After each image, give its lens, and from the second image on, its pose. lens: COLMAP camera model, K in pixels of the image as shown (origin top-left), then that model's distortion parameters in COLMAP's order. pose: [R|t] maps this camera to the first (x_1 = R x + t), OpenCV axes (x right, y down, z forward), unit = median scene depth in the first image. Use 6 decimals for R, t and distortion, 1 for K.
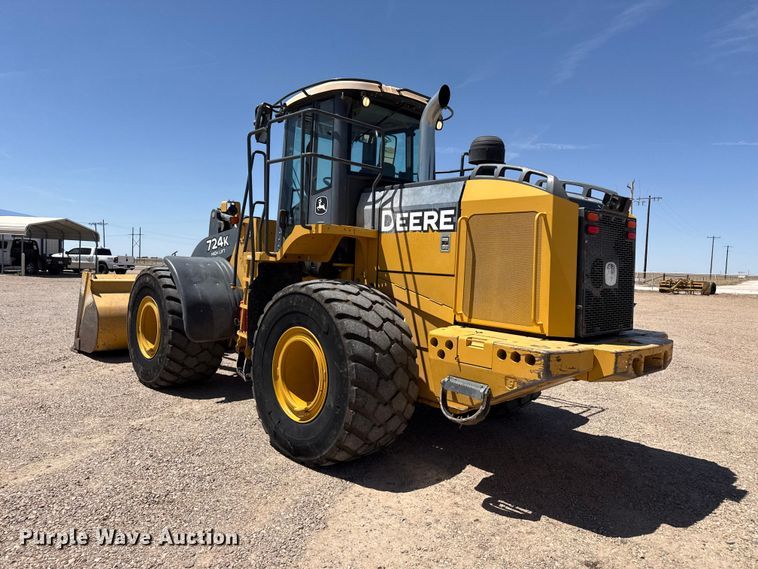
lens RADIAL K [[541.6, 0, 381.9], [0, 541.6, 293.0], [0, 0, 1]] dist [0.016978, -0.010707]
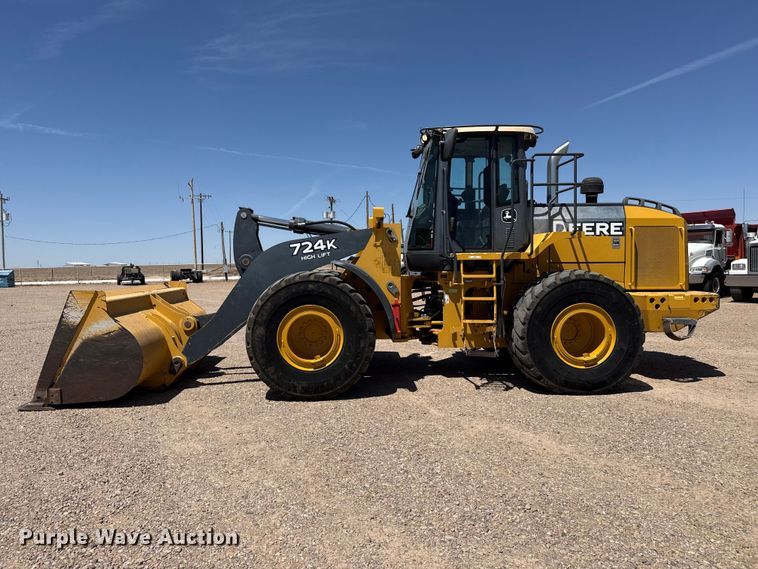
lens RADIAL K [[545.8, 0, 365.8], [0, 545.8, 295.2], [0, 0, 1]] dist [0.012211, -0.006689]
pose [[0.649966, -0.090364, 0.754572, -1.607035], [0.078927, 0.995563, 0.051239, -0.076875], [-0.755854, 0.026253, 0.654214, 0.478547]]
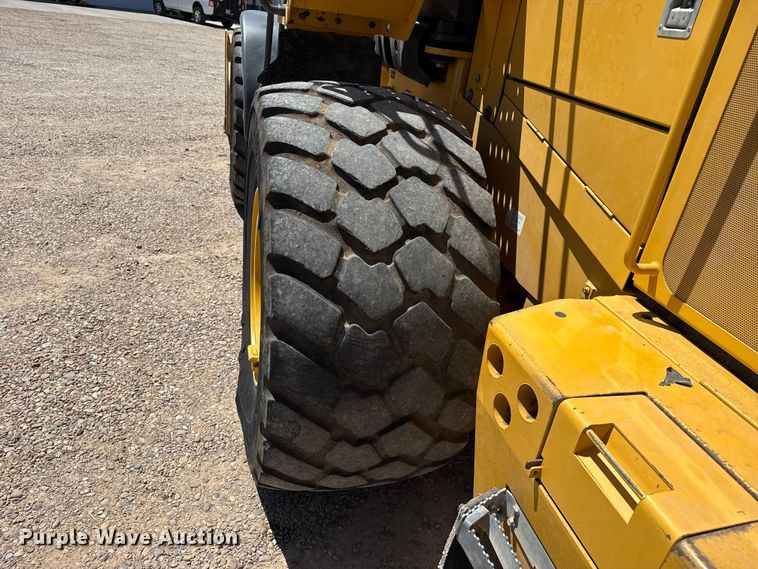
lens RADIAL K [[545.8, 0, 365.8], [0, 545.8, 295.2], [0, 0, 1]] dist [0.012211, -0.006689]
pose [[0.862983, 0.293110, -0.411518, 0.129931], [-0.123101, 0.911950, 0.391399, -0.044770], [0.490006, -0.287112, 0.823080, 0.641239]]
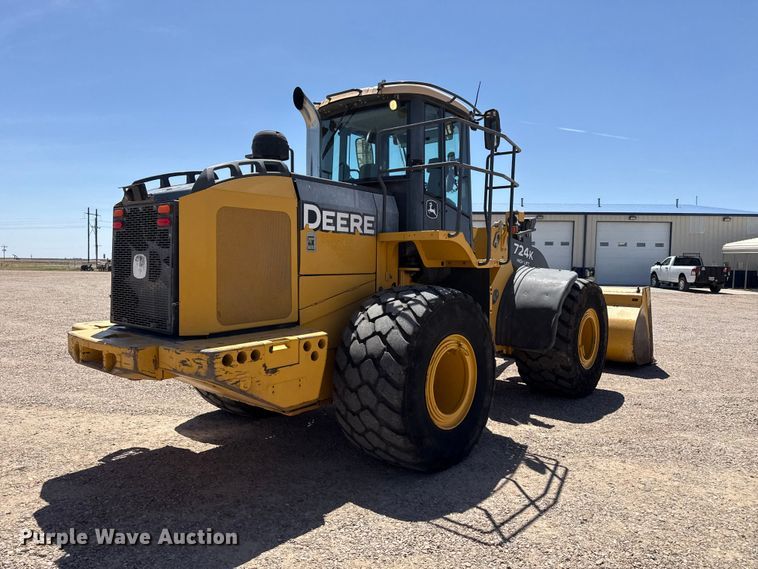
lens RADIAL K [[541.6, 0, 381.9], [0, 541.6, 293.0], [0, 0, 1]] dist [0.016978, -0.010707]
pose [[0.109553, 0.025330, -0.993658, 1.274935], [-0.068267, 0.997506, 0.017901, -0.031020], [0.991634, 0.065873, 0.111009, 1.180770]]
